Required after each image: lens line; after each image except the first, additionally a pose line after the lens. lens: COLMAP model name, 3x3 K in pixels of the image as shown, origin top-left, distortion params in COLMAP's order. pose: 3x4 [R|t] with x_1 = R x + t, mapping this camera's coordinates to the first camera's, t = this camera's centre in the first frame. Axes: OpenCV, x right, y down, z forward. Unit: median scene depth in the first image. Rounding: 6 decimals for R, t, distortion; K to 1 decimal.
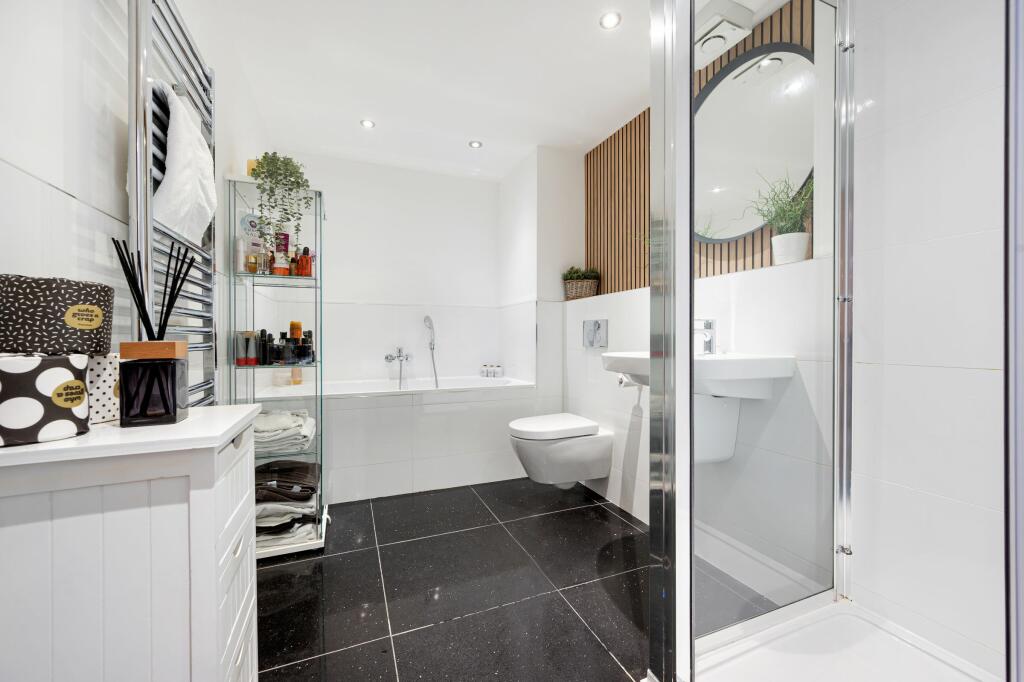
lens RADIAL K [[405.7, 0, 509.0], [0, 405.7, 340.4], [0, 0, 1]] dist [0.000985, 0.001026]
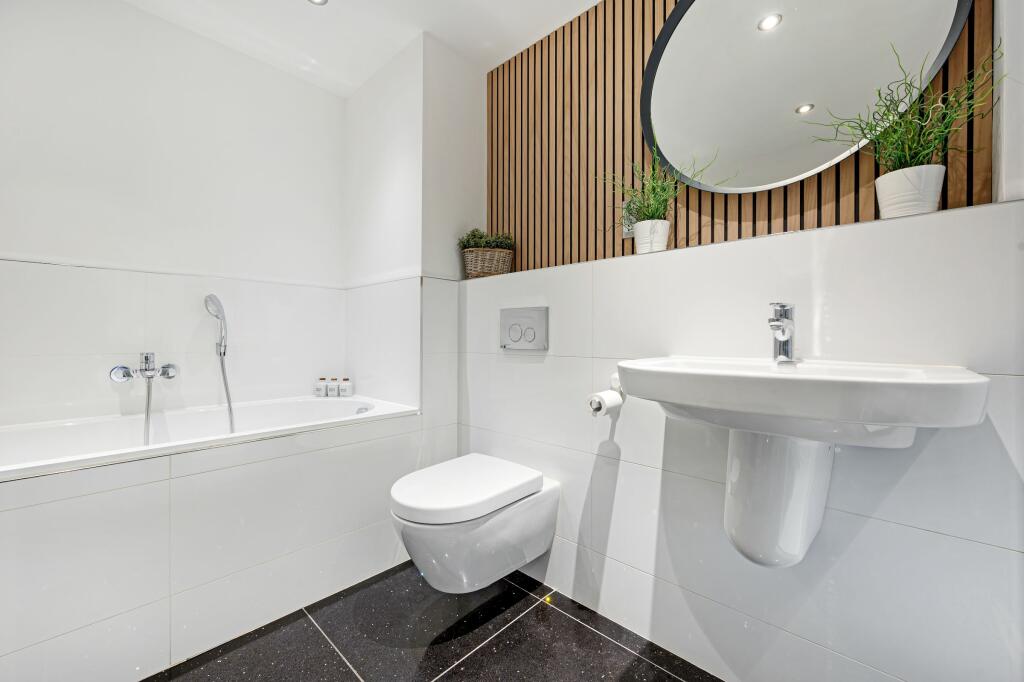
lens RADIAL K [[405.7, 0, 508.7], [0, 405.7, 333.2], [0, 0, 1]] dist [0.000985, 0.001026]
pose [[0.908471, 0.004347, 0.417926, -0.074272], [0.000250, 0.999940, -0.010946, -0.002093], [-0.417949, 0.010048, 0.908415, 0.379980]]
